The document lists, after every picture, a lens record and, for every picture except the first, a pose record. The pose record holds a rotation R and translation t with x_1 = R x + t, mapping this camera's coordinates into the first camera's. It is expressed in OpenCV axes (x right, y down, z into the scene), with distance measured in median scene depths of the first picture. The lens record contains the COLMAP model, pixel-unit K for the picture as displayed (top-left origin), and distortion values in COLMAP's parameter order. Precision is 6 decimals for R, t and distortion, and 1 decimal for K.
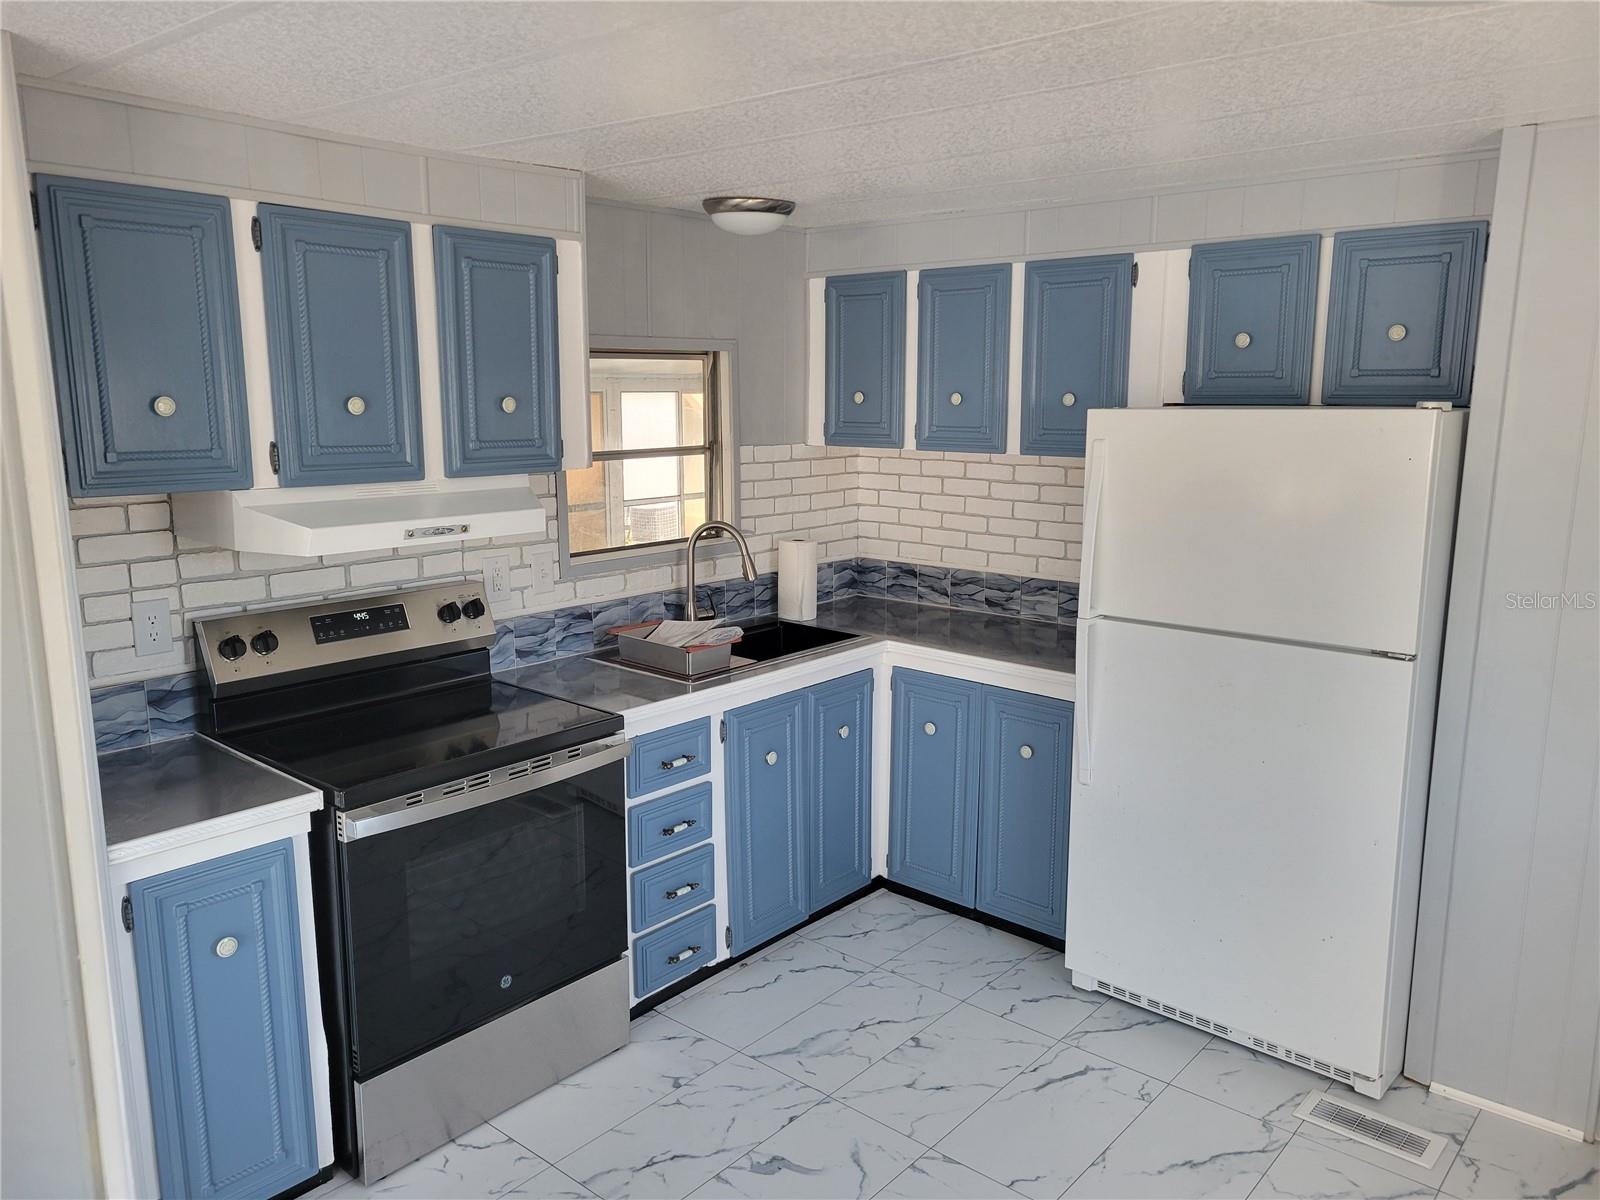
lens RADIAL K [[1177.6, 0, 786.5], [0, 1177.6, 599.8], [0, 0, 1]] dist [0.029665, -0.003641]
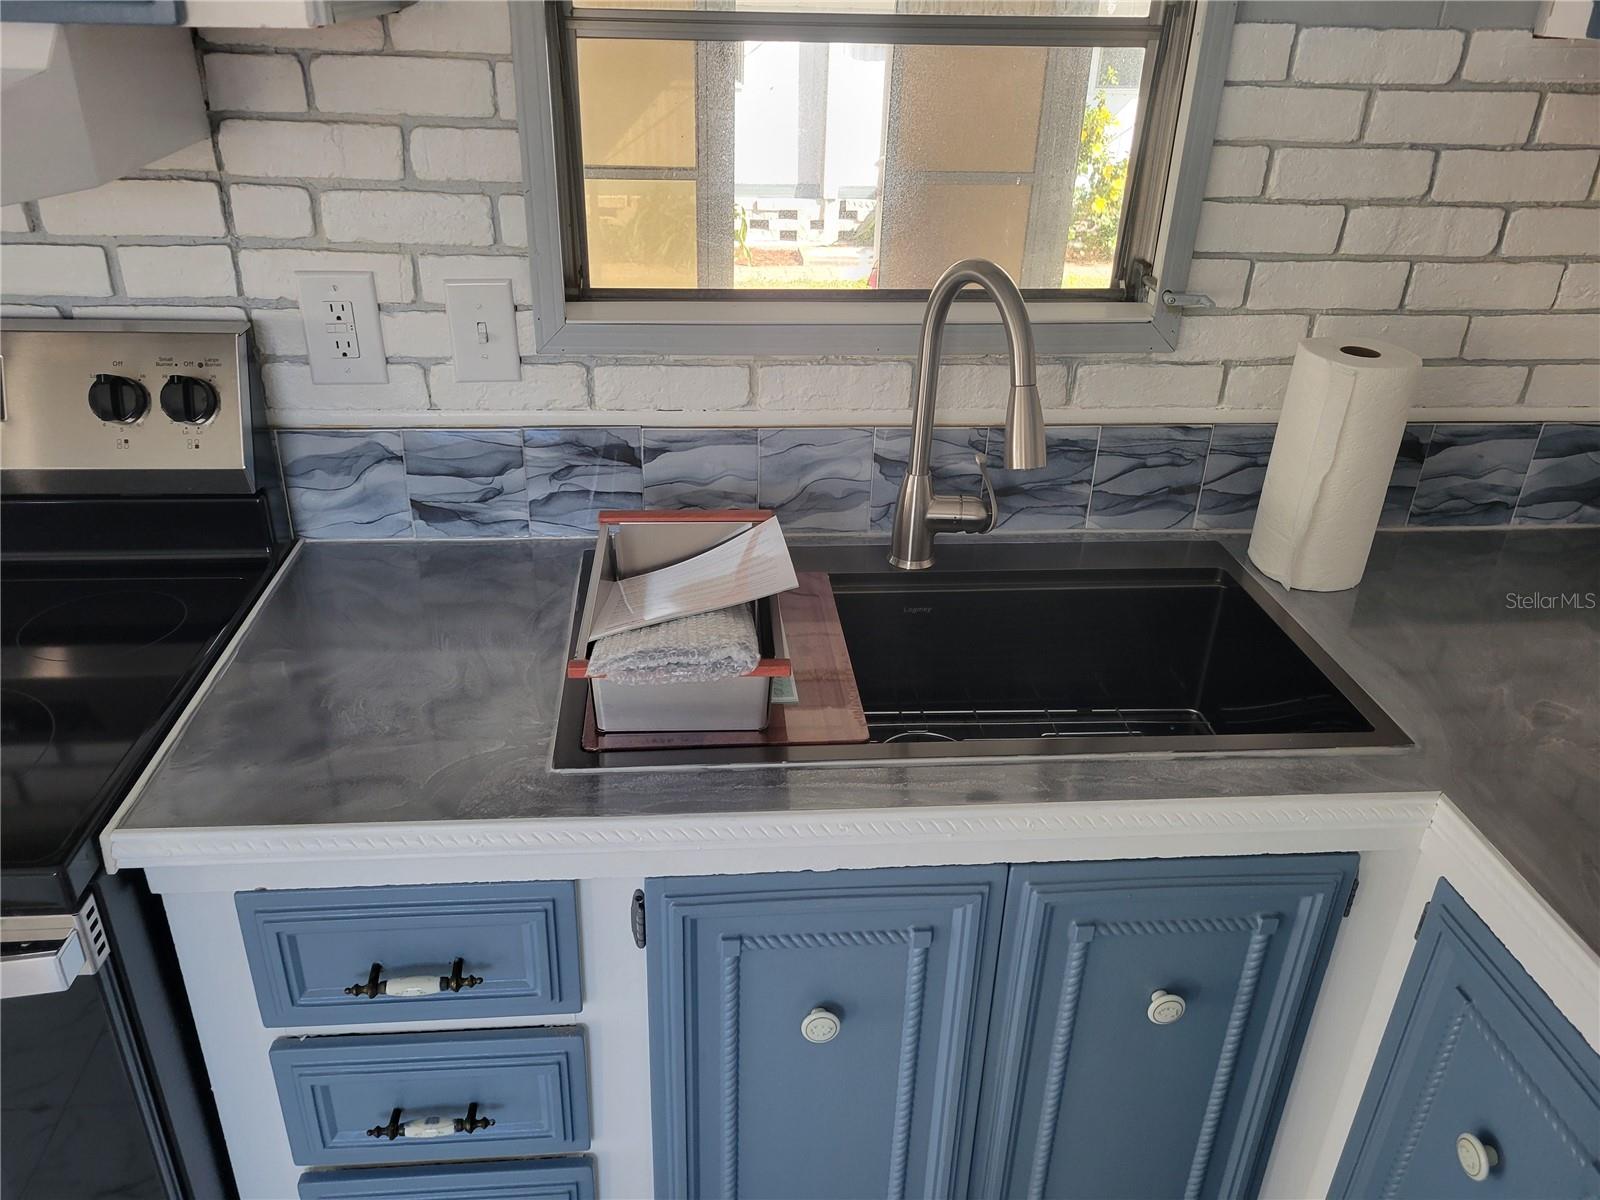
lens RADIAL K [[1177.6, 0, 789.9], [0, 1177.6, 601.1], [0, 0, 1]] dist [0.029665, -0.003641]
pose [[0.719290, 0.320787, -0.616212, 0.138142], [-0.145167, 0.936829, 0.318242, -0.076061], [0.679373, -0.139455, 0.720420, 0.736336]]
